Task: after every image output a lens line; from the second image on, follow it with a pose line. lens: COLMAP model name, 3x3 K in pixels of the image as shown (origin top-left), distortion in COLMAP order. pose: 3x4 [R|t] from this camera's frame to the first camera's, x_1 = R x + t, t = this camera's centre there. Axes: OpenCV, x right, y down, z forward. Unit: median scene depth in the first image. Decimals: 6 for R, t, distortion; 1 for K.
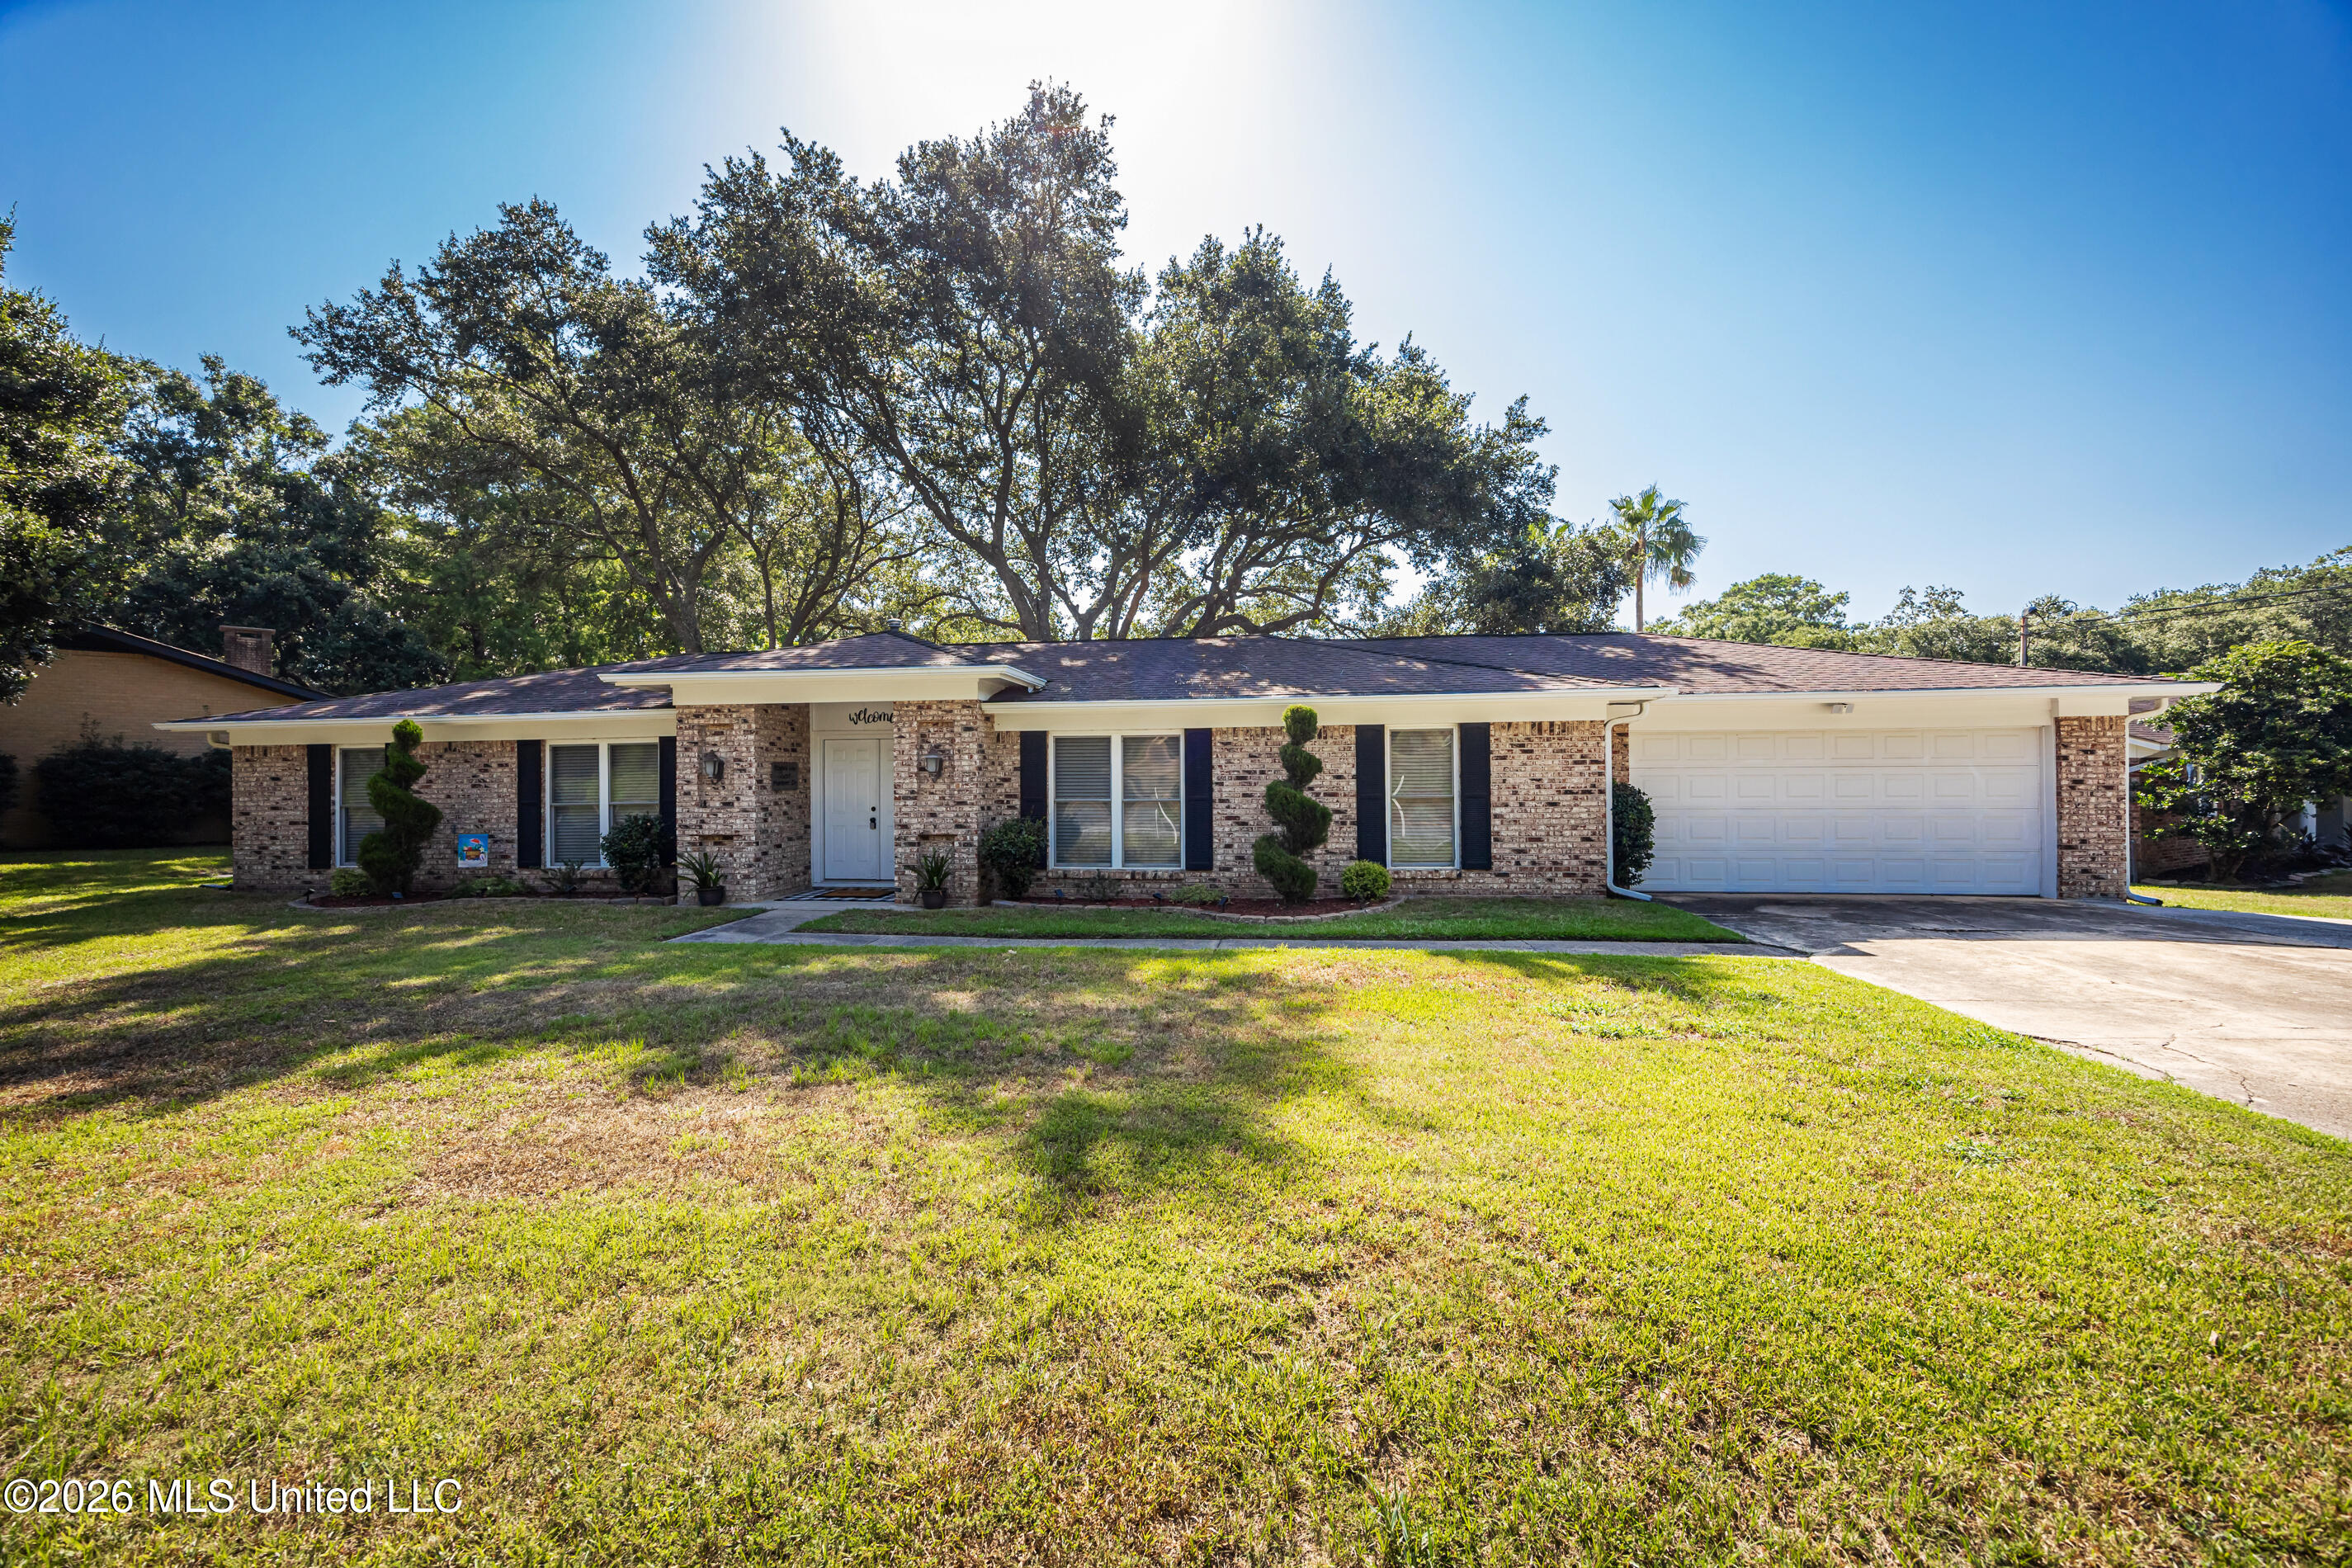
lens RADIAL K [[911.4, 0, 1176.0], [0, 911.4, 784.0], [0, 0, 1]] dist [-0.000107, -0.000214]
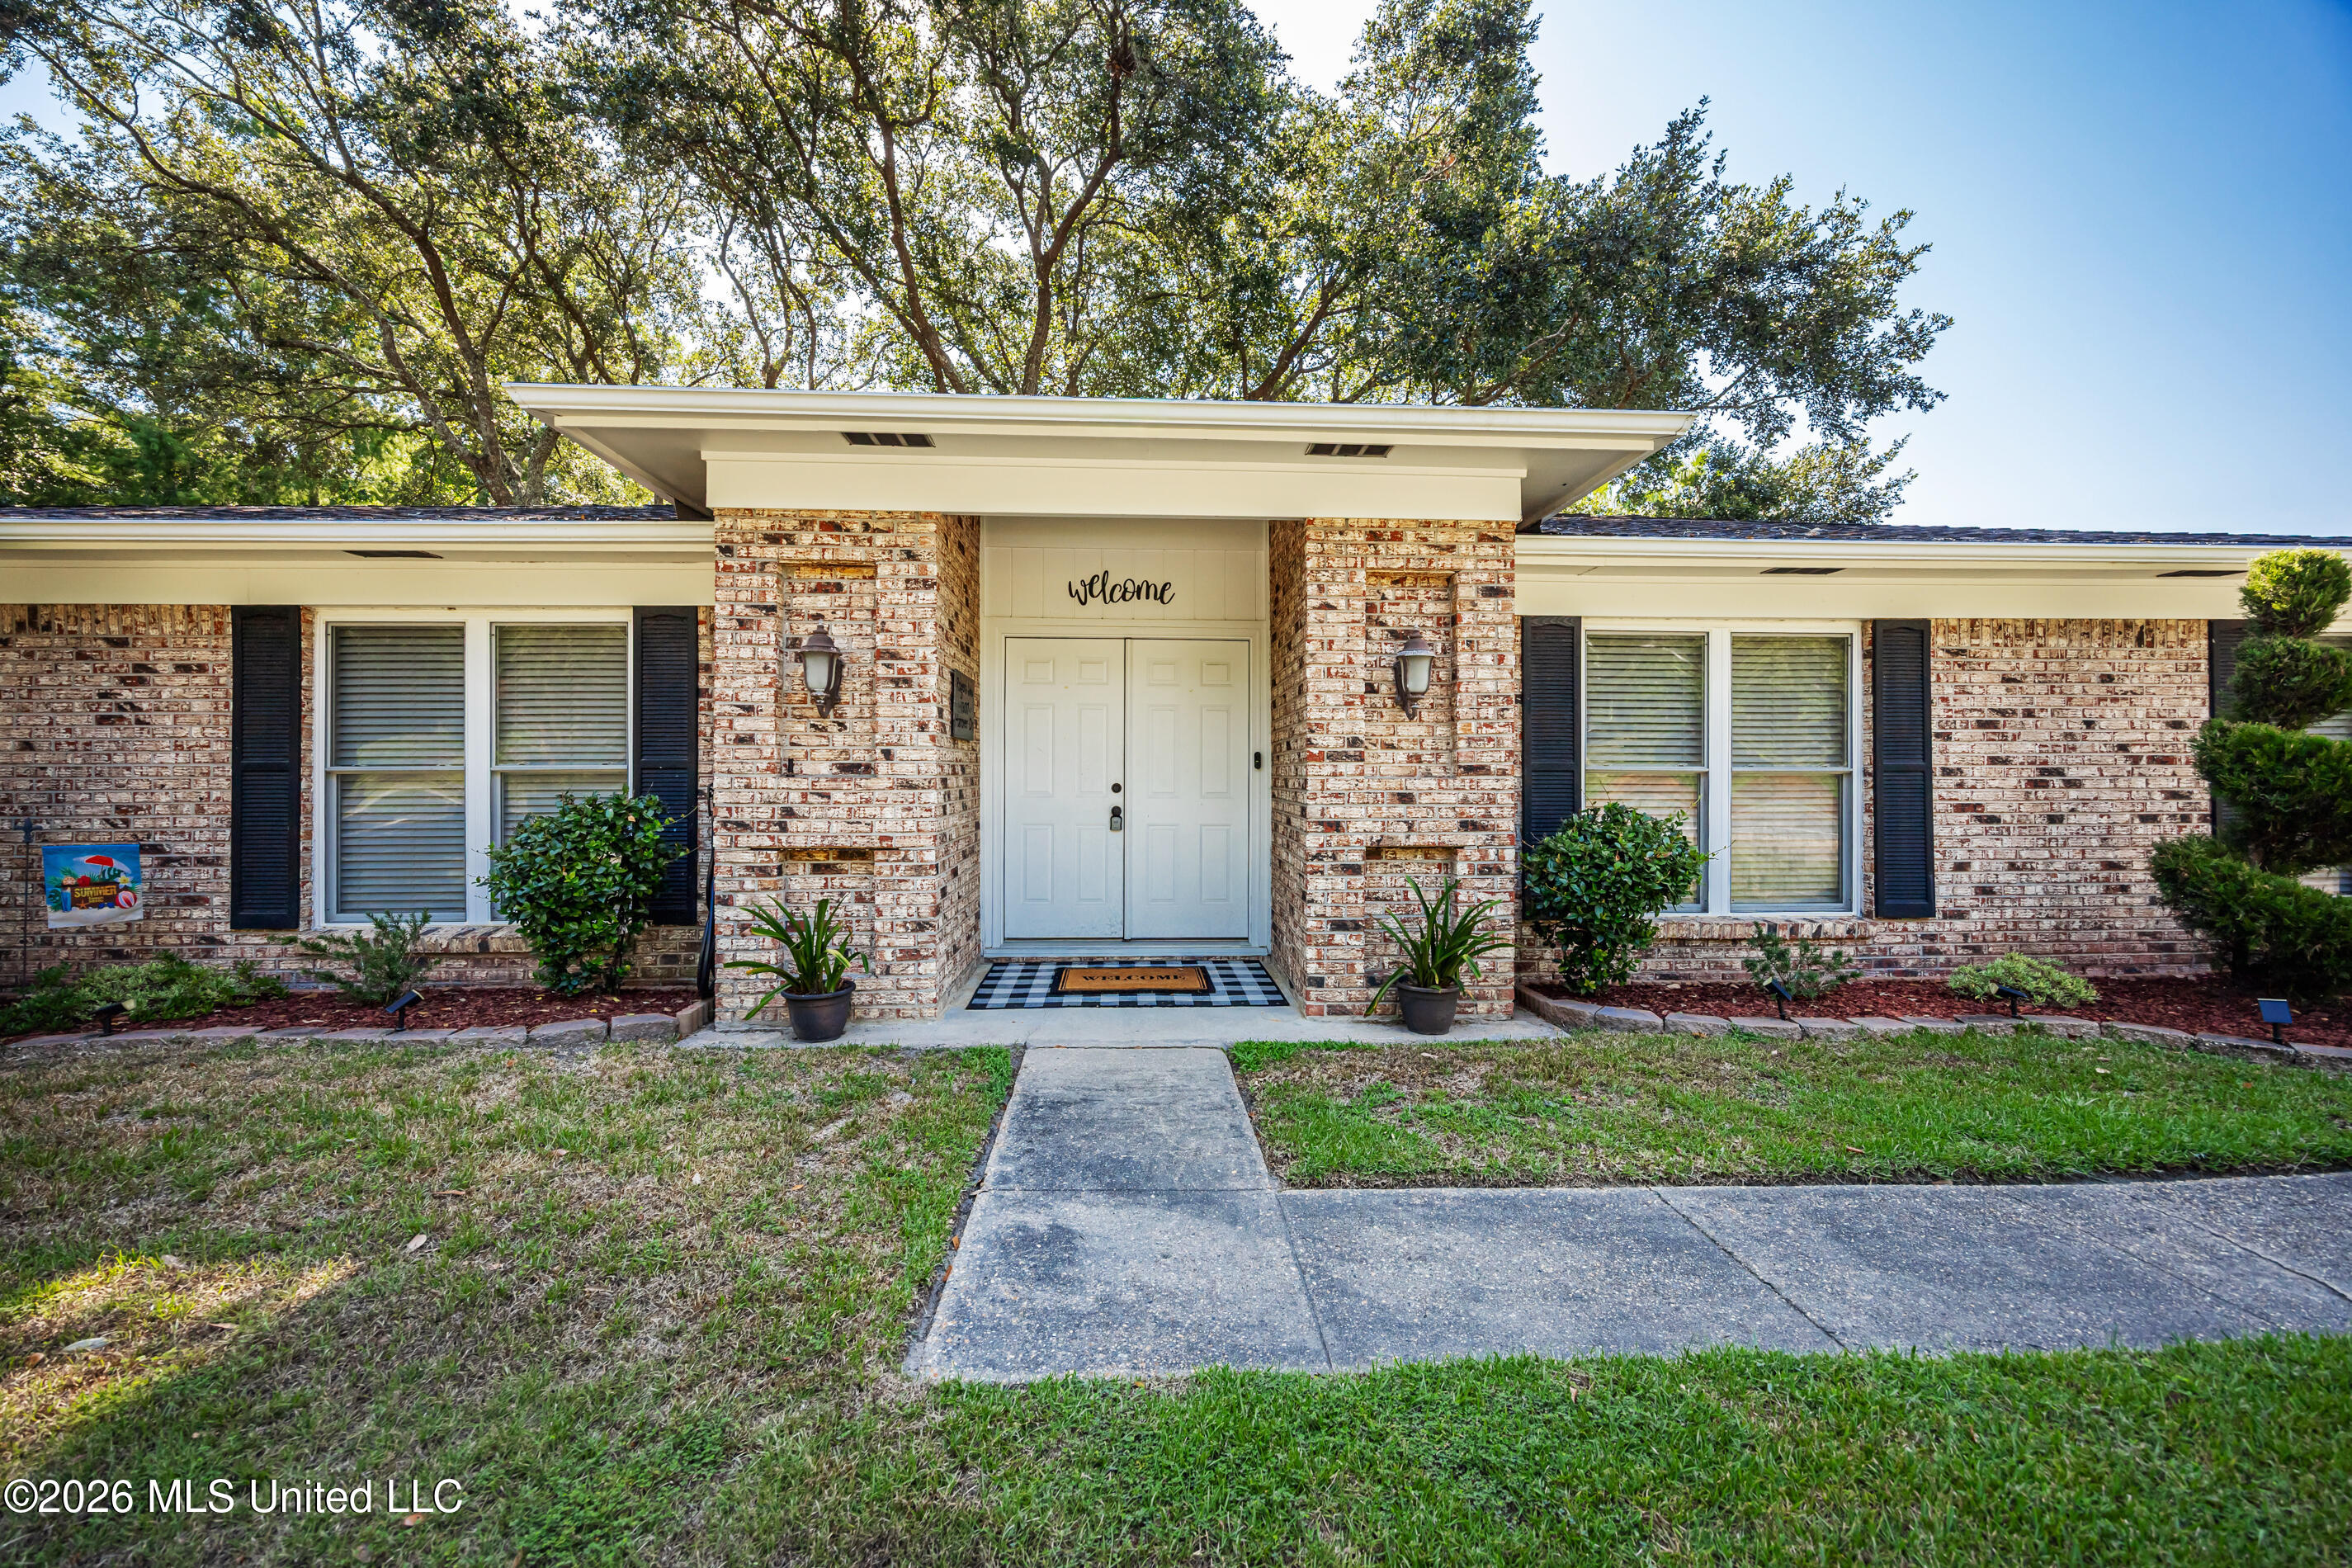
lens RADIAL K [[903.2, 0, 1174.8], [0, 903.2, 777.5], [0, 0, 1]] dist [-0.002752, -0.000102]
pose [[0.984345, 0.008598, 0.176043, -0.425079], [-0.008604, 0.999963, -0.000729, 0.025059], [-0.176043, -0.000797, 0.984382, 0.594546]]
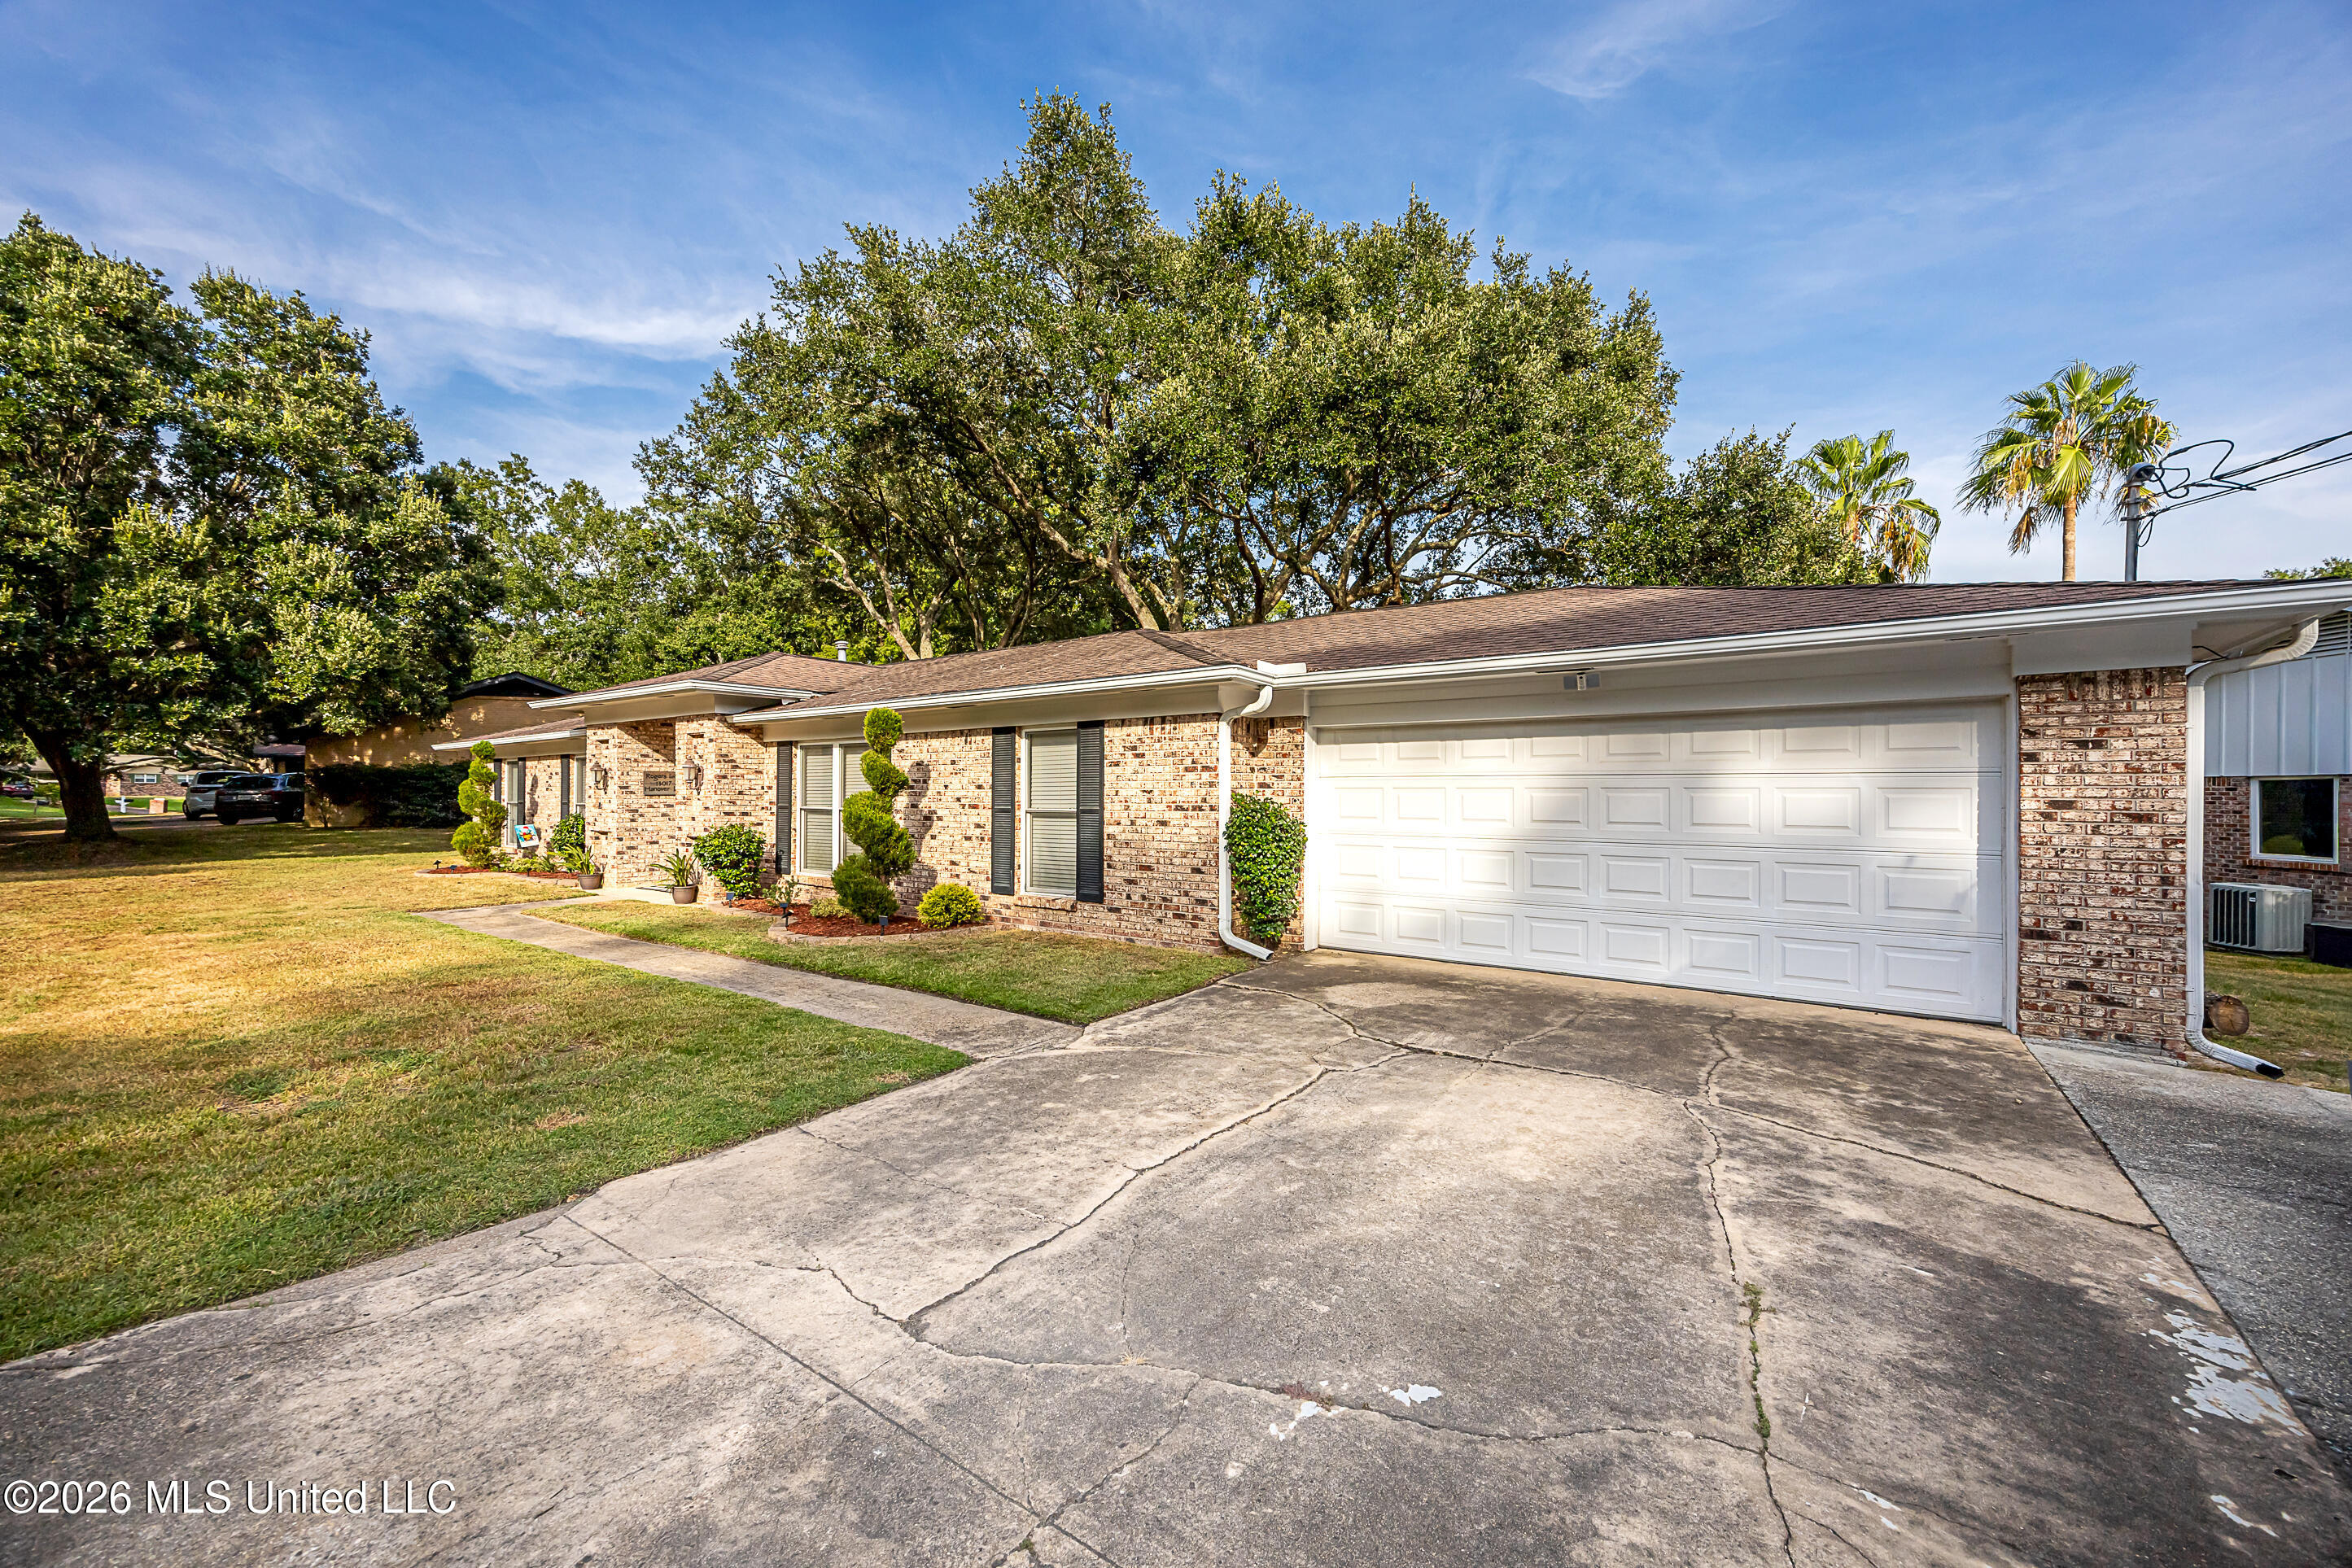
lens RADIAL K [[912.2, 0, 1167.0], [0, 912.2, 792.7], [0, 0, 1]] dist [-0.001566, -0.000072]
pose [[0.874450, 0.008882, -0.485034, 0.740926], [-0.009211, 0.999956, 0.001706, -0.004814], [0.485028, 0.002976, 0.874493, 0.302556]]
